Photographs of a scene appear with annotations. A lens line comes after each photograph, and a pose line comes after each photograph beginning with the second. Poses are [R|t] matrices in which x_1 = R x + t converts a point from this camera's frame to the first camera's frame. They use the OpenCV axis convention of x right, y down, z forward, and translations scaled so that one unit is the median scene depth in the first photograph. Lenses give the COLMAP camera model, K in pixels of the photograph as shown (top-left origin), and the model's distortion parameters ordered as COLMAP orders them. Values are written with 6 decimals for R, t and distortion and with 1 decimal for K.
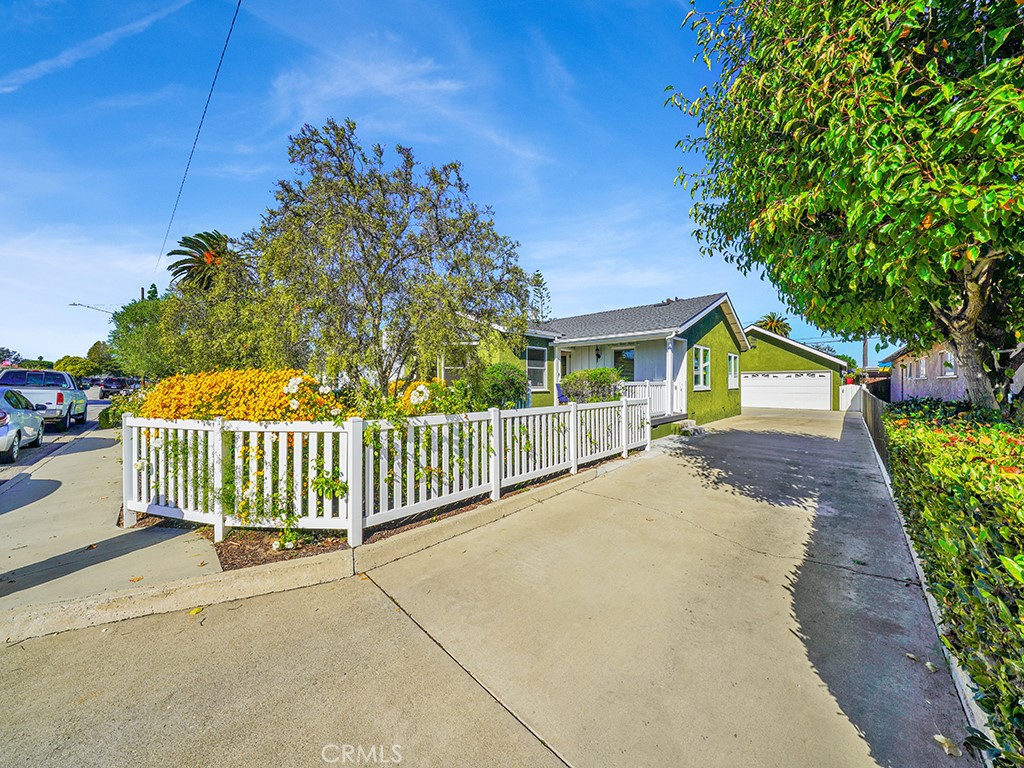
lens RADIAL K [[359.3, 0, 511.7], [0, 359.3, 383.1], [0, 0, 1]] dist [-0.020487, -0.000053]
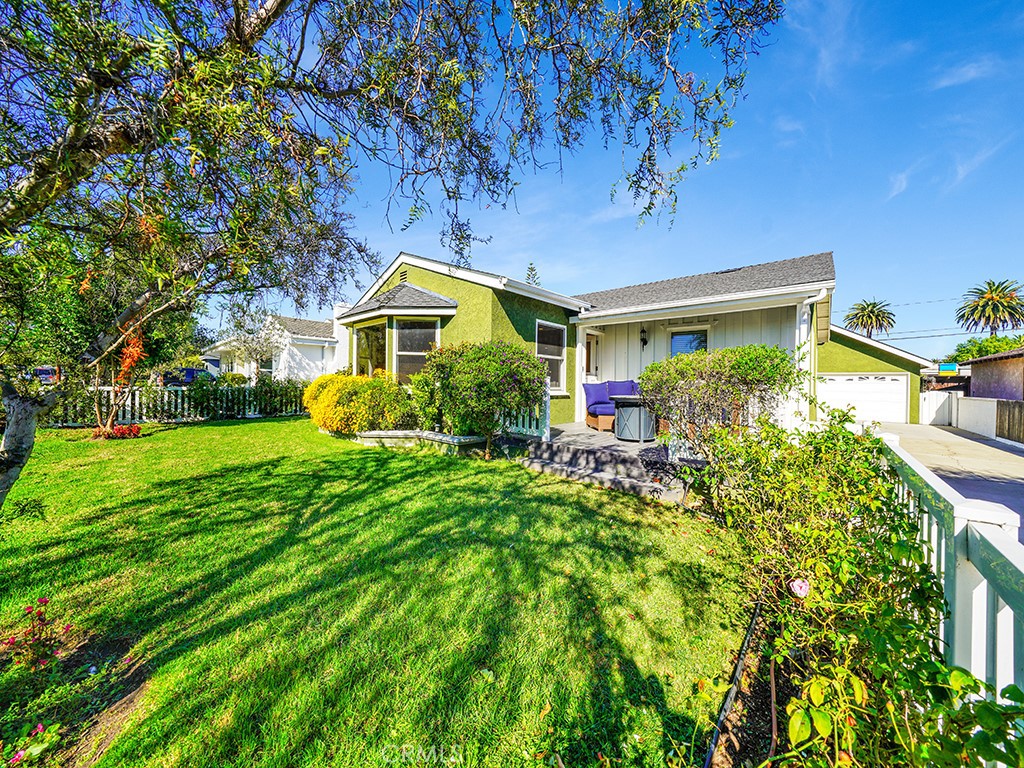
lens RADIAL K [[359.3, 0, 511.2], [0, 359.3, 382.8], [0, 0, 1]] dist [-0.020487, -0.000053]
pose [[0.999330, 0.019541, 0.030938, -0.015608], [-0.019673, 0.999799, 0.003970, 0.000280], [-0.030854, -0.004576, 0.999513, 0.380646]]
